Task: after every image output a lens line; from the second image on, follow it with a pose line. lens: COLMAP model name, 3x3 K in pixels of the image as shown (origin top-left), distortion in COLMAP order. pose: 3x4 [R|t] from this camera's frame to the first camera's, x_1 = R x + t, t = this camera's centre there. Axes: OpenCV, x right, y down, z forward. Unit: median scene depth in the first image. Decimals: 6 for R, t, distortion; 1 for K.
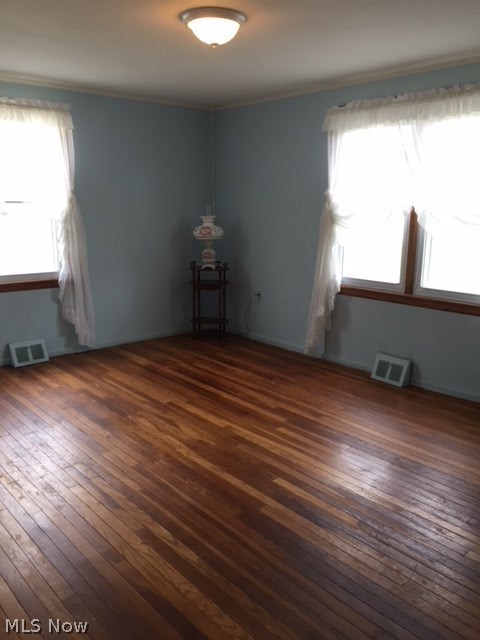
lens RADIAL K [[547.4, 0, 241.8], [0, 547.4, 324.1], [0, 0, 1]] dist [-0.001516, 0.001634]
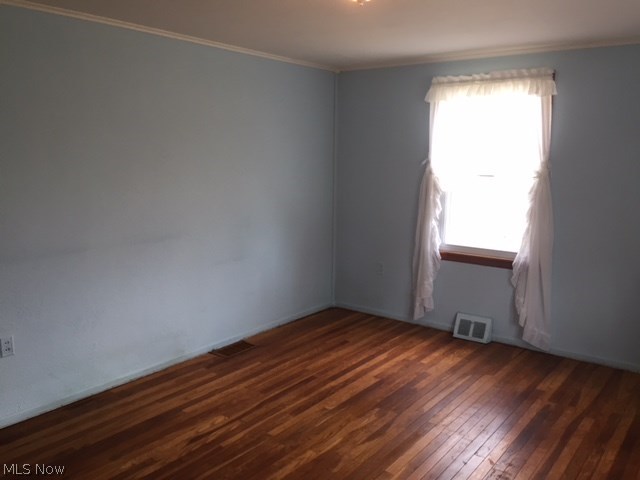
lens RADIAL K [[547.4, 0, 323.3], [0, 547.4, 239.1], [0, 0, 1]] dist [-0.001516, 0.001634]
pose [[0.215205, 0.144301, -0.965849, 0.505106], [-0.230124, 0.968664, 0.093447, -0.140861], [0.949068, 0.202155, 0.241668, 0.521542]]
